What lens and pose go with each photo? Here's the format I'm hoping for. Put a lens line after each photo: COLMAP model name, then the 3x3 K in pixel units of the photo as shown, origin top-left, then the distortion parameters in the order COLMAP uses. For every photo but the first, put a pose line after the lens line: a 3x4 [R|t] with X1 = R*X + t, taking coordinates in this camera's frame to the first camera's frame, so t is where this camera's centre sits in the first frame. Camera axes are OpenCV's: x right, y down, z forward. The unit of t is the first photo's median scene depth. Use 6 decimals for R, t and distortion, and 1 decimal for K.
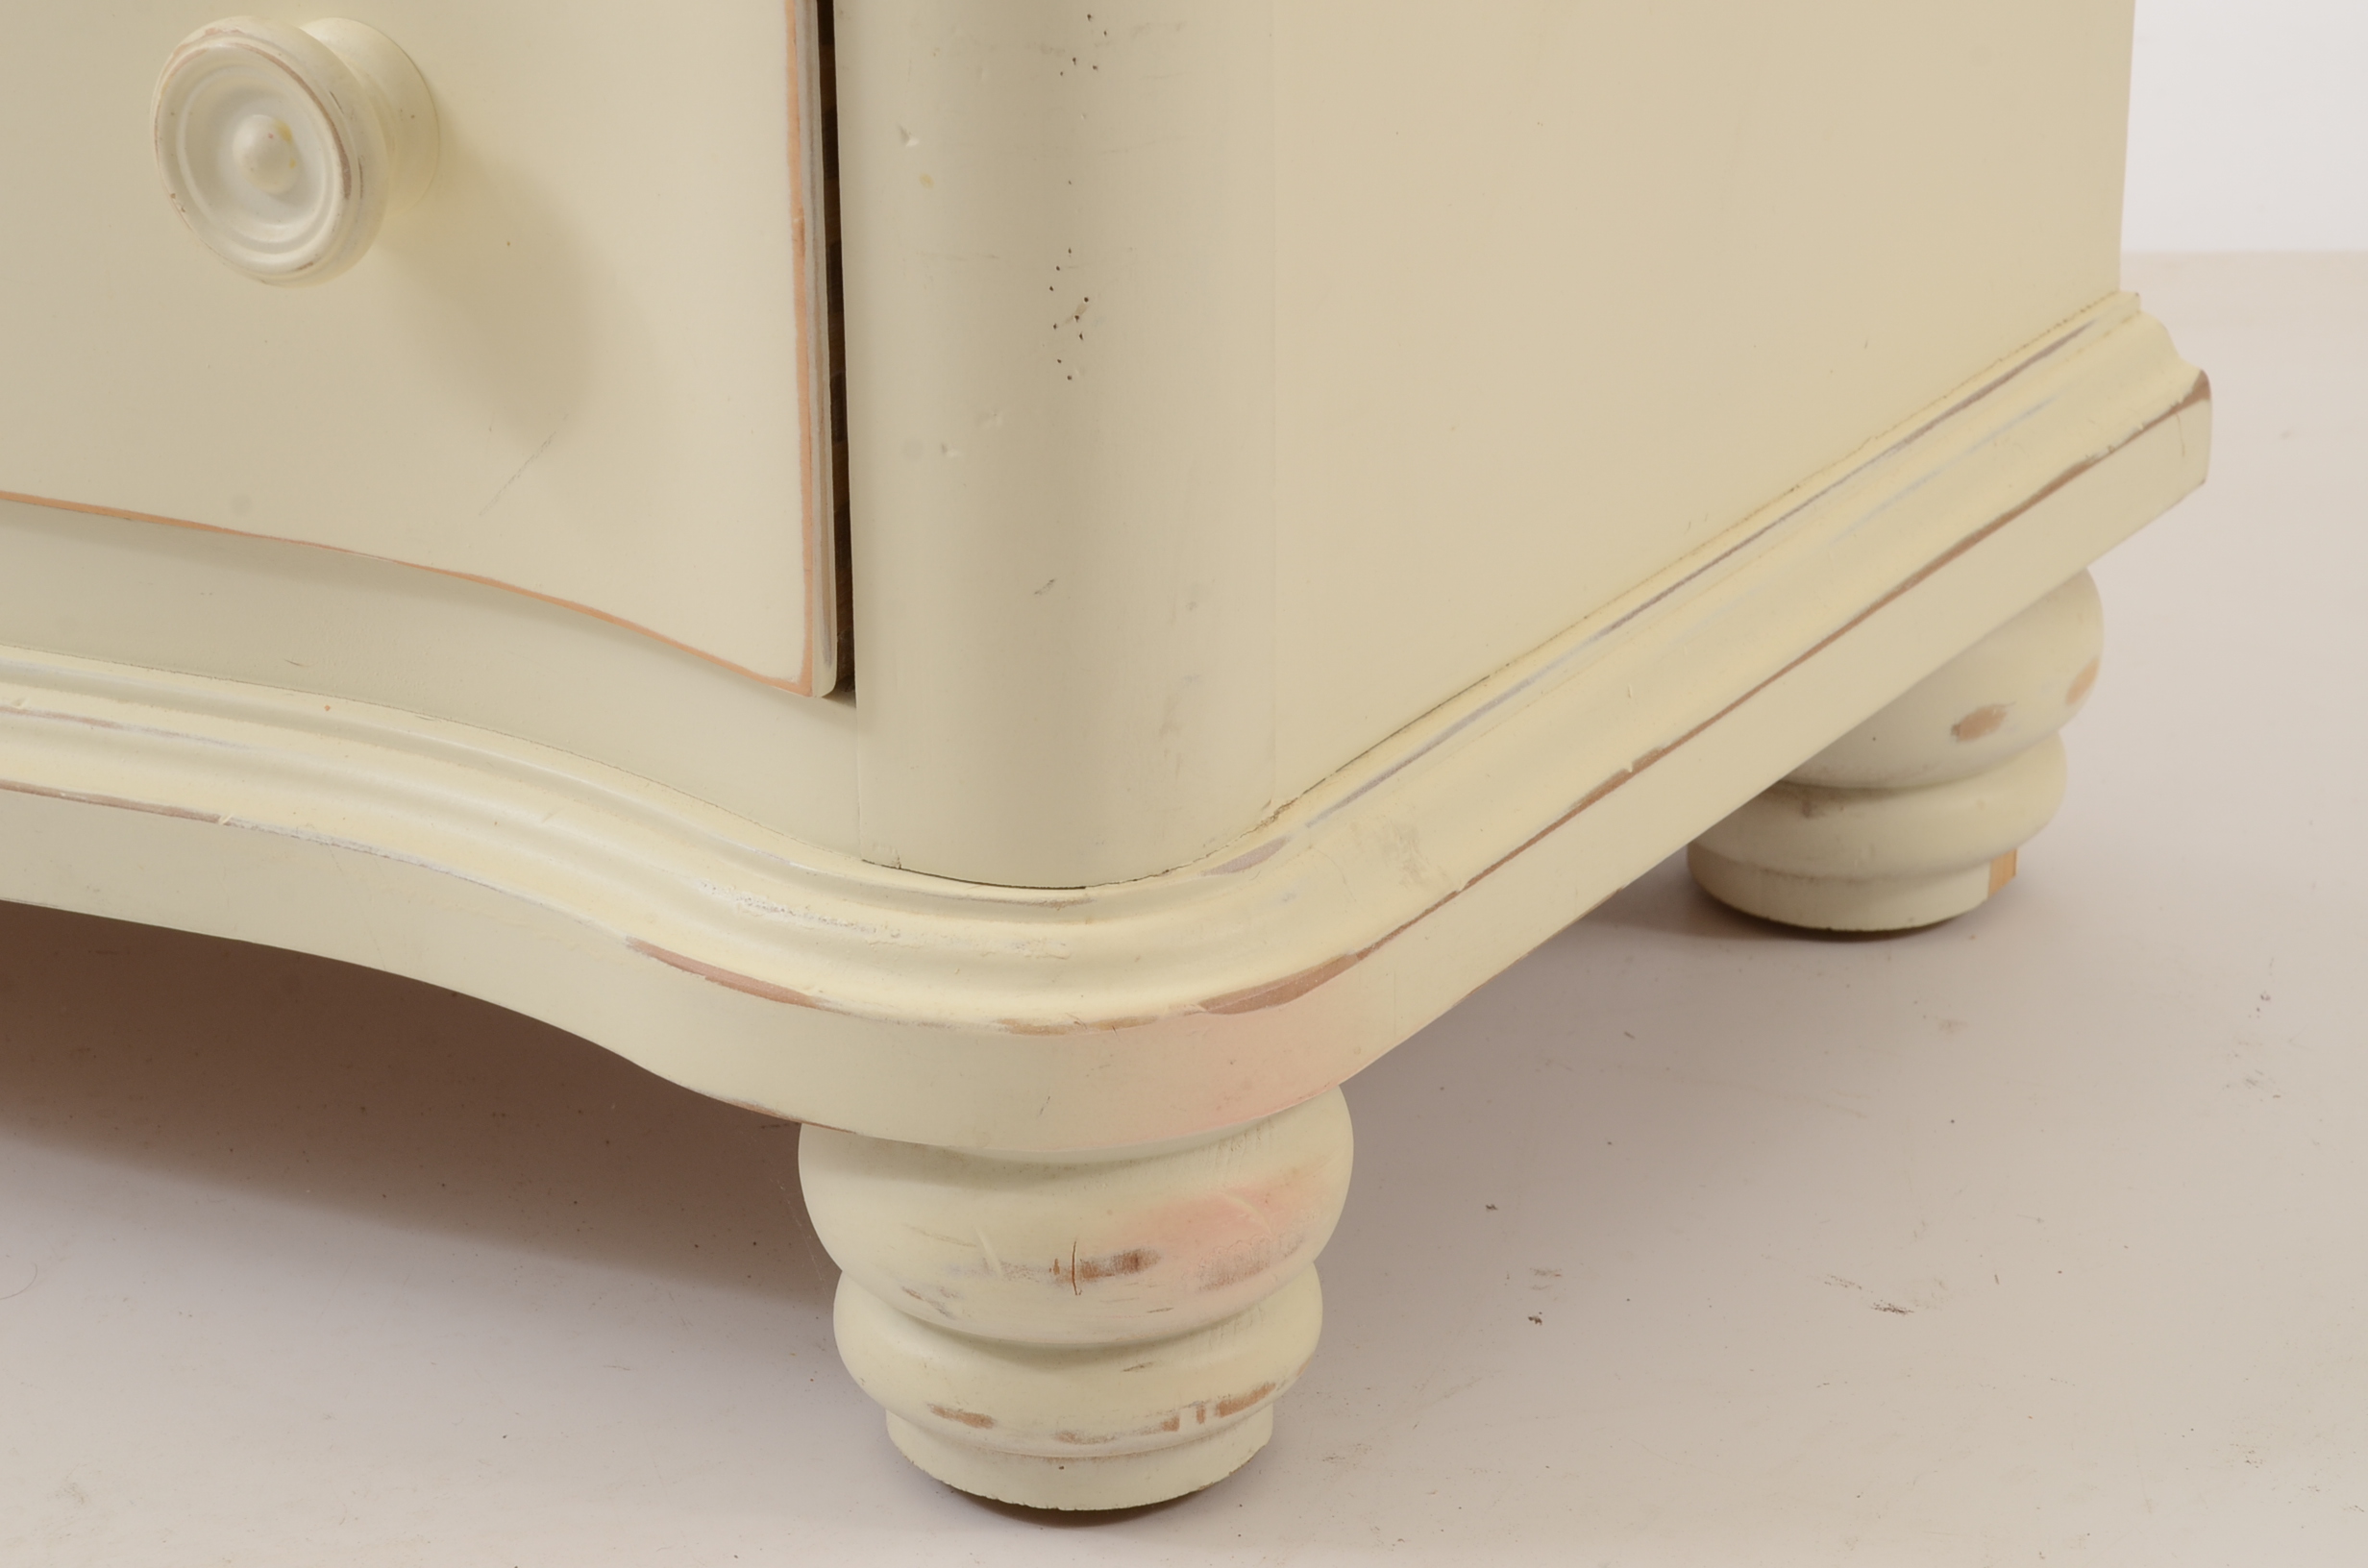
lens RADIAL K [[7227.6, 0, 1176.7], [0, 7227.6, 786.8], [0, 0, 1]] dist [0.768648, 0.000000]
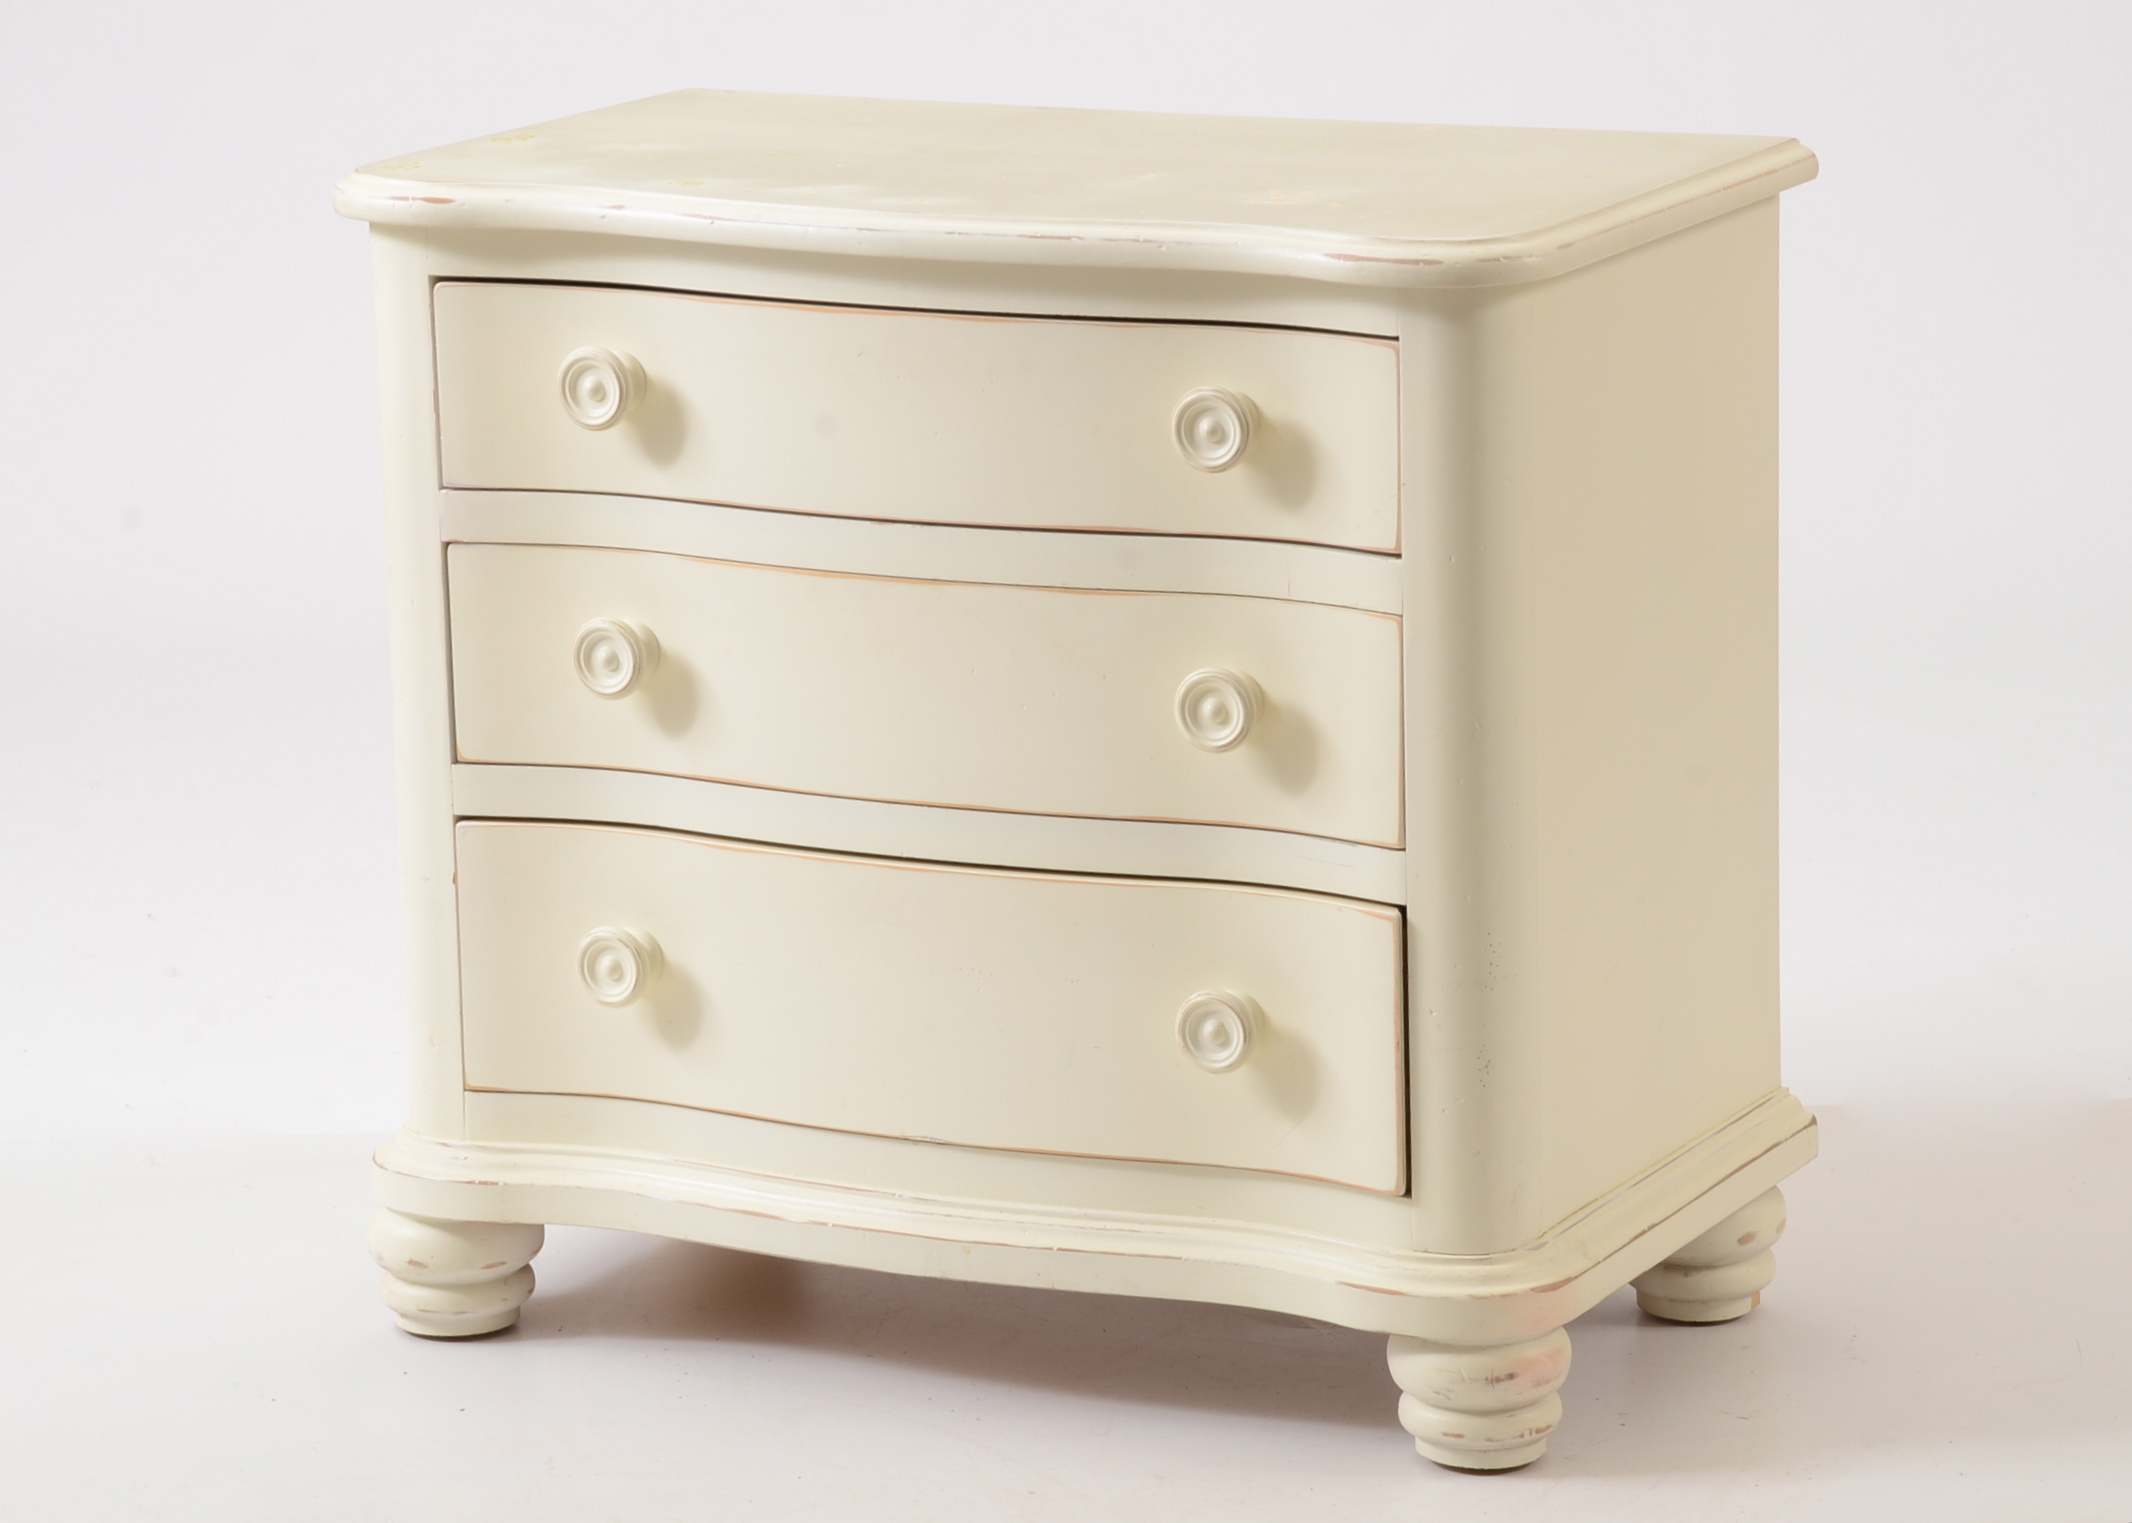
lens RADIAL K [[7412.6, 0, 1065.1], [0, 7412.6, 760.3], [0, 0, 1]] dist [0.890124, 0.000000]
pose [[0.996377, -0.031598, 0.078959, -0.428344], [0.044669, 0.984483, -0.169698, 0.331355], [-0.072372, 0.172610, 0.982328, -2.110983]]
